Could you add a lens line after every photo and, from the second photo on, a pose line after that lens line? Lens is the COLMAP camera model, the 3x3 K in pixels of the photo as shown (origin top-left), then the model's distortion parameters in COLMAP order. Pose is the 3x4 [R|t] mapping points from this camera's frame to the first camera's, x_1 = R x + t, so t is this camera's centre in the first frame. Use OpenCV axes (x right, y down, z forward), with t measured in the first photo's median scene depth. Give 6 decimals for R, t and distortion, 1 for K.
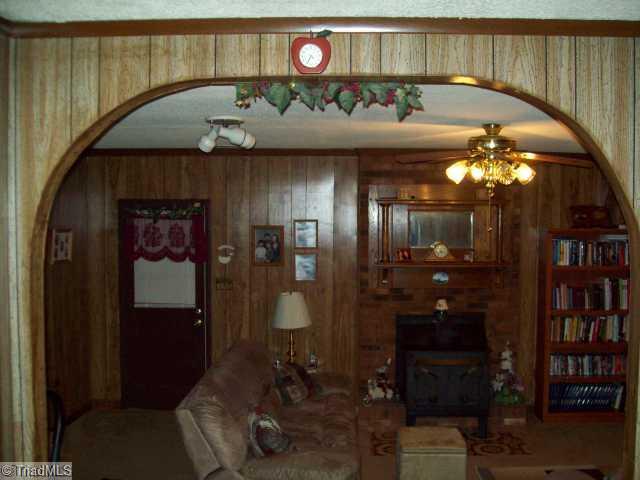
lens RADIAL K [[690.0, 0, 320.0], [0, 690.0, 240.0], [0, 0, 1]] dist [-0.185446, 0.164506]
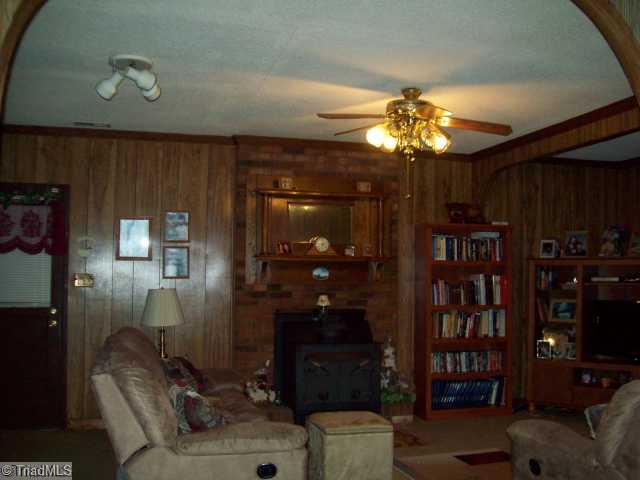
lens RADIAL K [[690.0, 0, 320.0], [0, 690.0, 240.0], [0, 0, 1]] dist [-0.185446, 0.164506]
pose [[0.956389, 0.019986, 0.291411, -0.107874], [0.004380, 0.996563, -0.082723, 0.089251], [-0.292063, 0.080392, 0.953014, 0.078830]]
